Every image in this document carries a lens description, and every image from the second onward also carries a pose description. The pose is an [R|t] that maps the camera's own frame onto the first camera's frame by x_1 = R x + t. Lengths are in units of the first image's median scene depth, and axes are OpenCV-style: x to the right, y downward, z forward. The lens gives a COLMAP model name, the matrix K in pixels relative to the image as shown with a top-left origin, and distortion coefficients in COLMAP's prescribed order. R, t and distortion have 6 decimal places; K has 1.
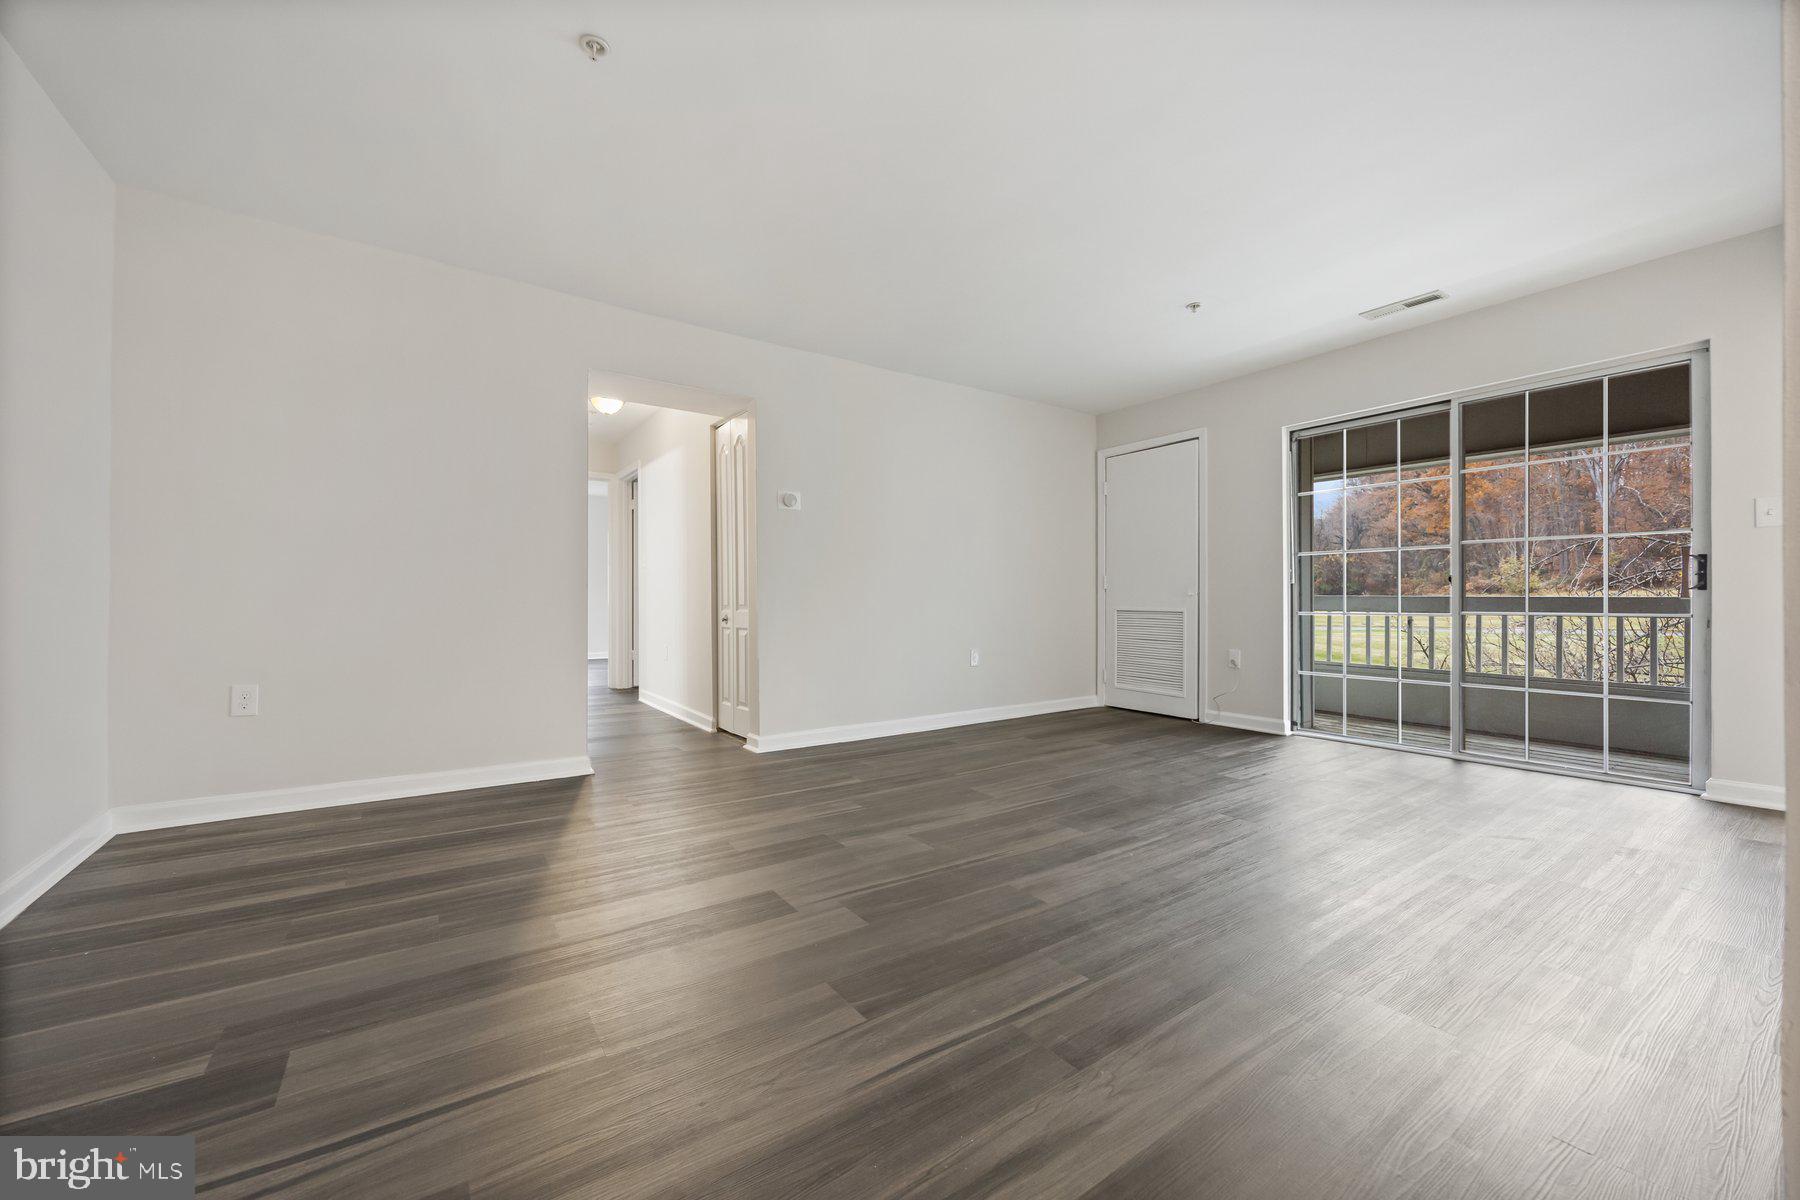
lens RADIAL K [[690.7, 0, 890.9], [0, 690.7, 601.8], [0, 0, 1]] dist [-0.001192, -0.000240]
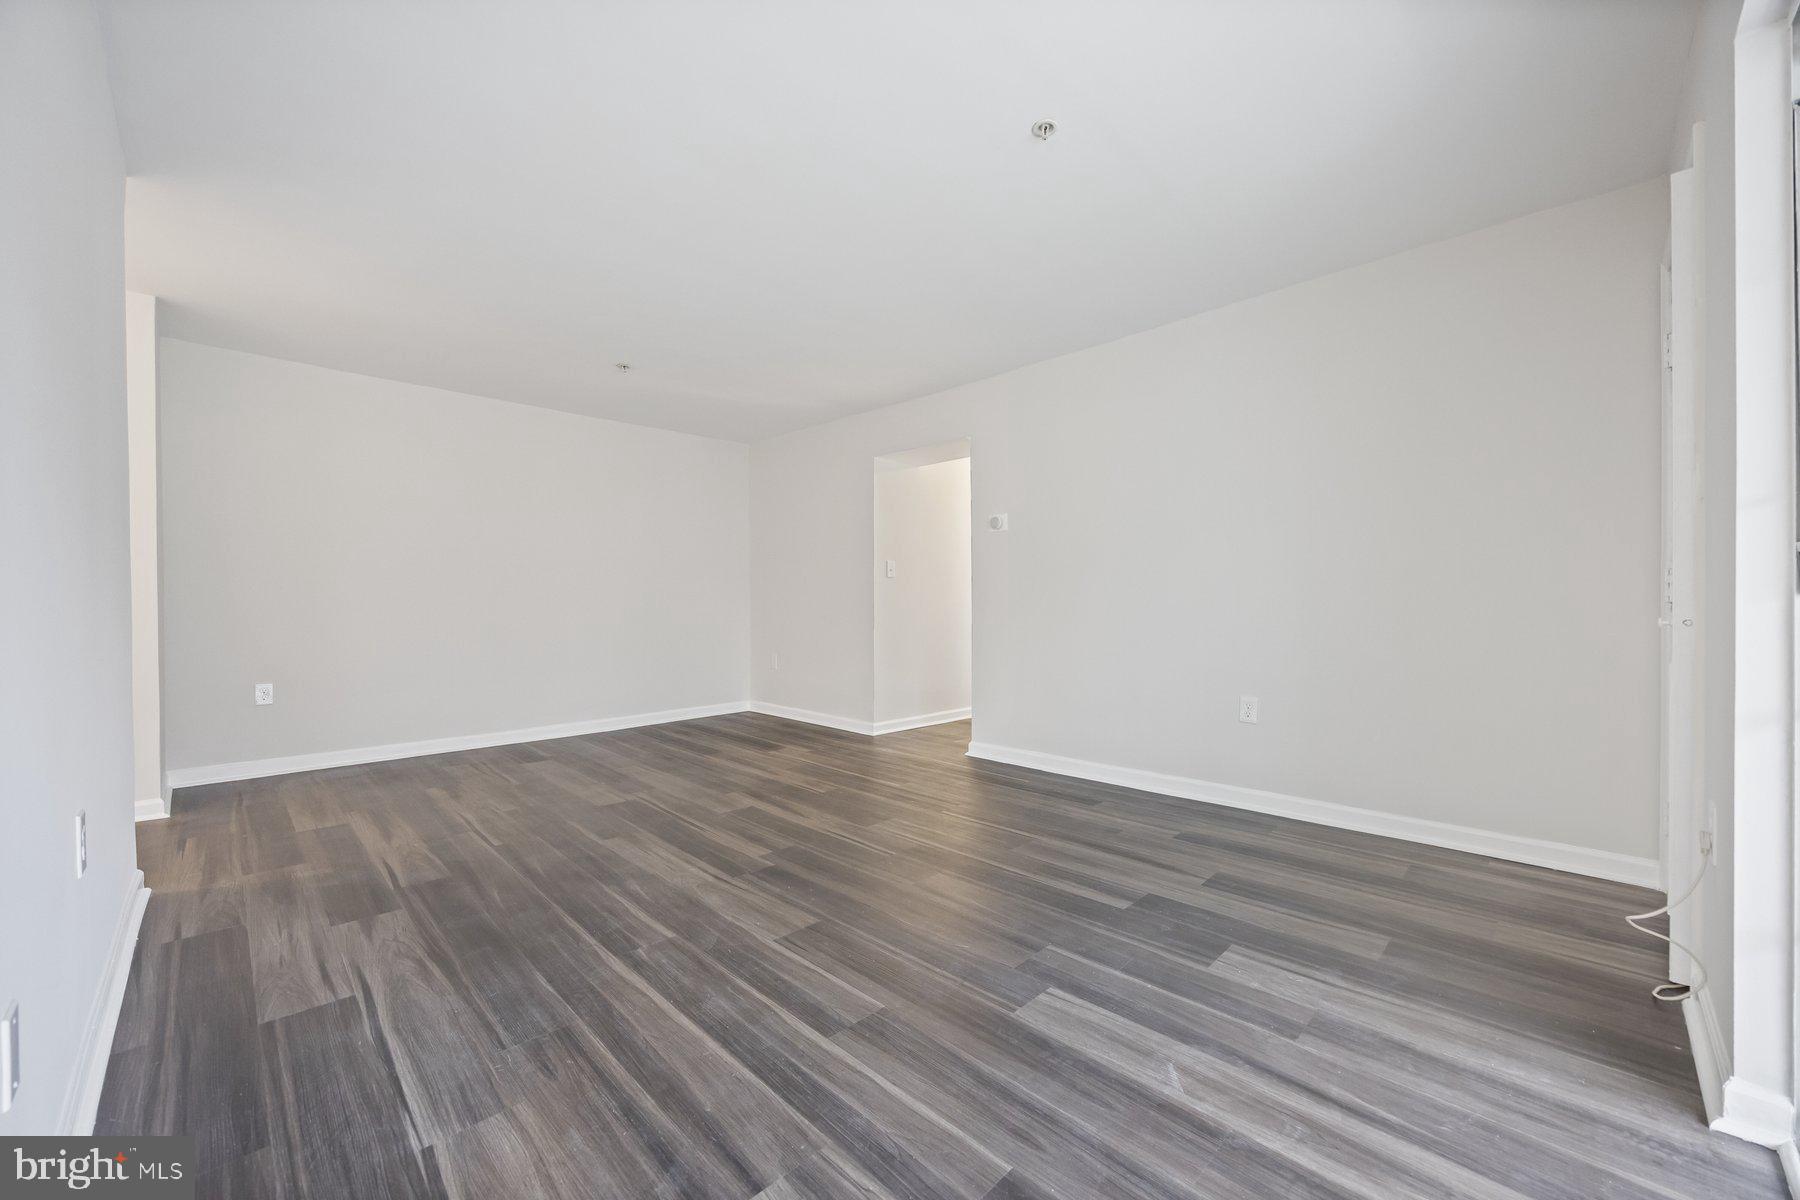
lens RADIAL K [[690.7, 0, 887.4], [0, 690.7, 609.8], [0, 0, 1]] dist [-0.001192, -0.000240]
pose [[0.180391, 0.011150, -0.983532, 0.993525], [-0.000655, 0.999937, 0.011216, -0.031885], [0.983595, -0.001379, 0.180387, 0.759626]]
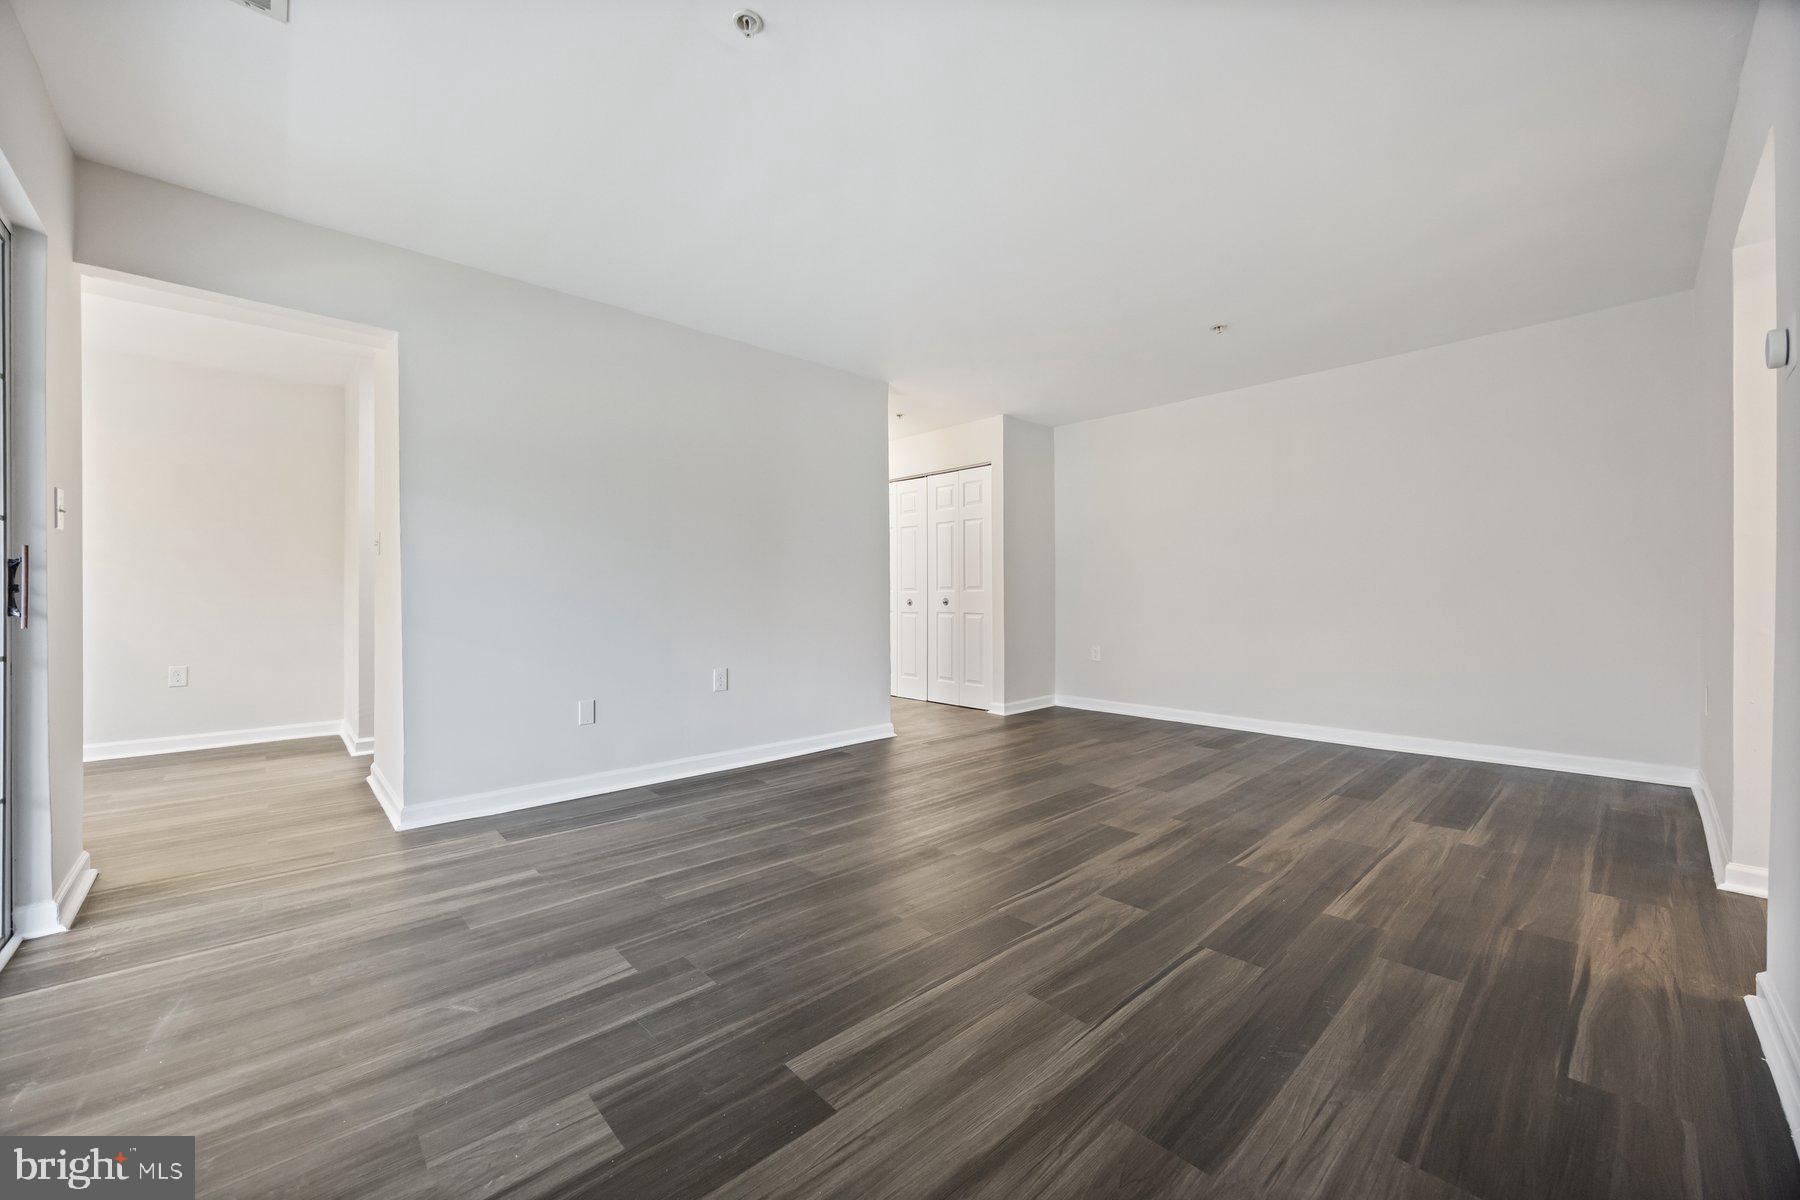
lens RADIAL K [[690.7, 0, 896.3], [0, 690.7, 592.9], [0, 0, 1]] dist [-0.001192, -0.000240]
pose [[-0.988613, 0.007141, -0.150308, 0.412166], [0.007261, 0.999974, -0.000248, -0.027511], [0.150303, -0.001337, -0.988639, 1.493397]]
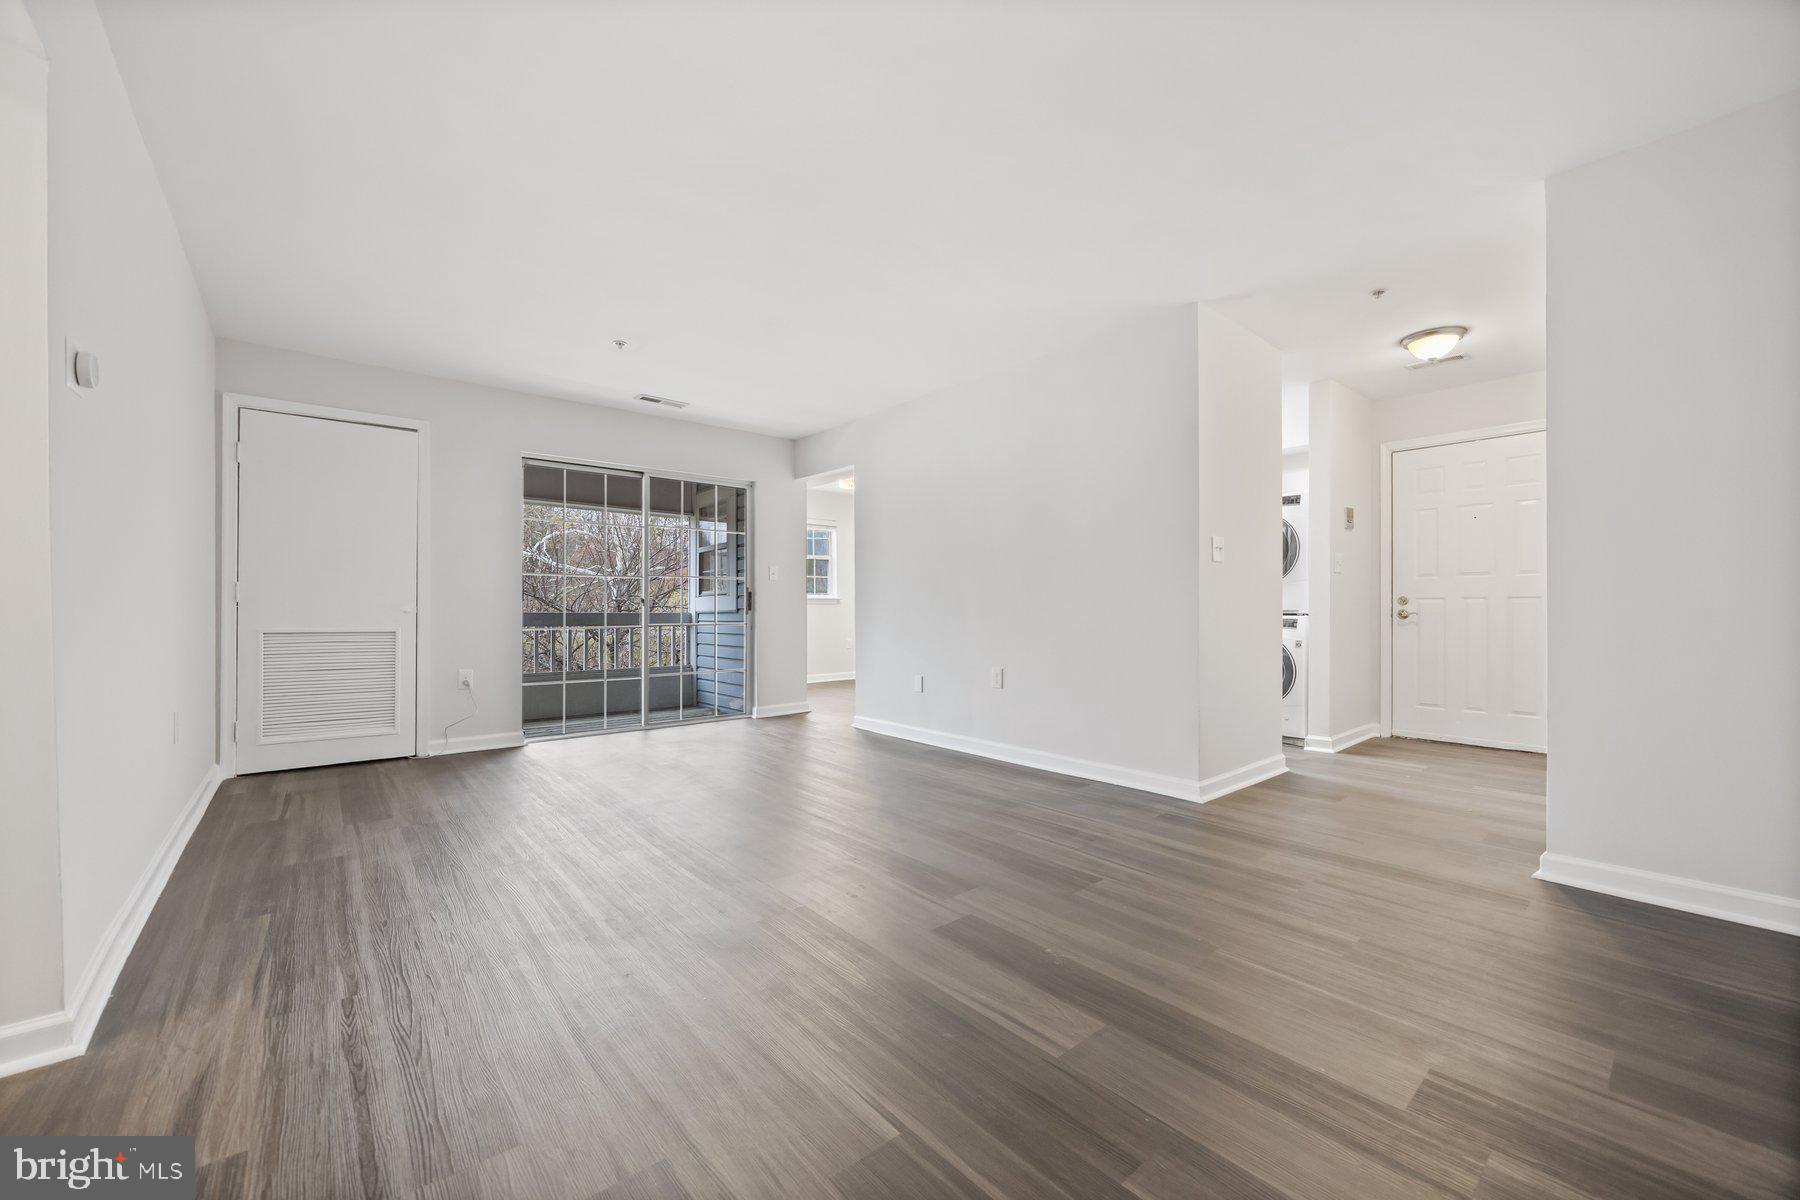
lens RADIAL K [[690.7, 0, 895.7], [0, 690.7, 609.0], [0, 0, 1]] dist [-0.001192, -0.000240]
pose [[-0.101718, 0.002495, 0.994810, -0.670524], [0.002336, 0.999995, -0.002269, -0.013441], [-0.994811, 0.002093, -0.101723, 0.685895]]
